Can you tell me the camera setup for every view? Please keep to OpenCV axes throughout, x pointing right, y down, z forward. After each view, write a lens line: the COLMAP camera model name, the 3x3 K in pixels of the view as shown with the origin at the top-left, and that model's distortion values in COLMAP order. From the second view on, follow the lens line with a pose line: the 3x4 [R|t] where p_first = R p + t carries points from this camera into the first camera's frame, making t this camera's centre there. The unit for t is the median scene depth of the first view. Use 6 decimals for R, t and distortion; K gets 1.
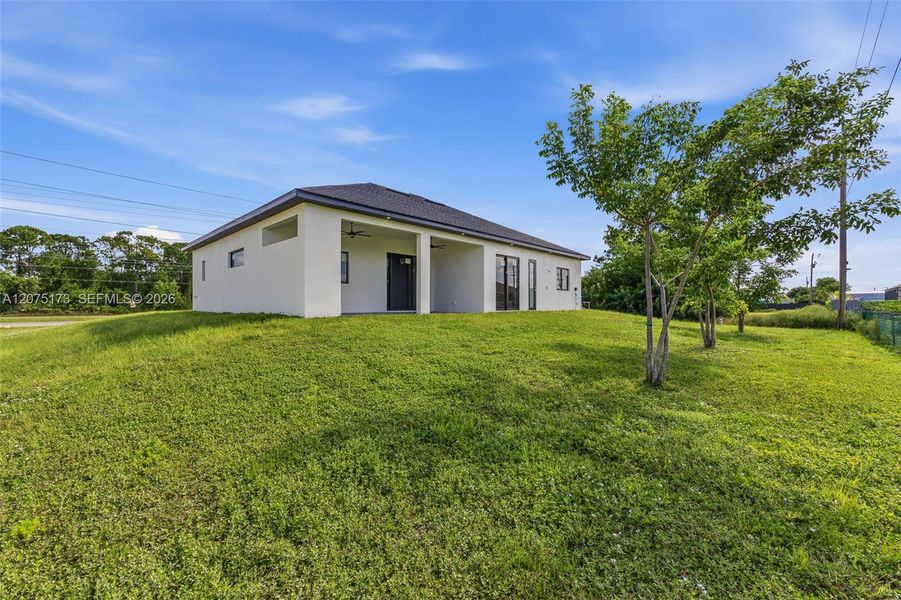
lens RADIAL K [[363.7, 0, 449.8], [0, 363.7, 303.7], [0, 0, 1]] dist [-0.002029, 0.001927]
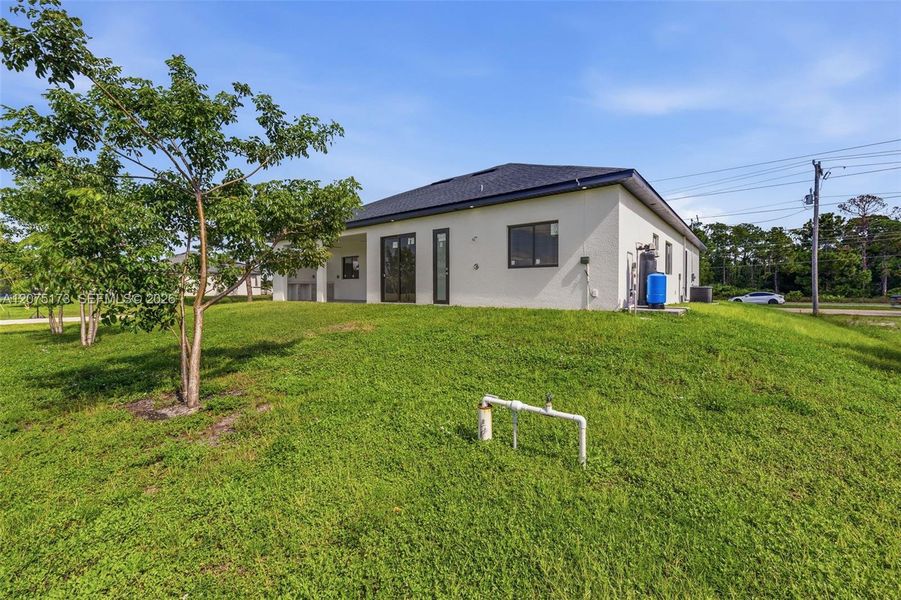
lens RADIAL K [[363.7, 0, 450.2], [0, 363.7, 296.5], [0, 0, 1]] dist [-0.002029, 0.001927]
pose [[0.086883, 0.017445, -0.996066, 0.893738], [0.010621, 0.999774, 0.018436, -0.008639], [0.996162, -0.012181, 0.086678, 0.957047]]
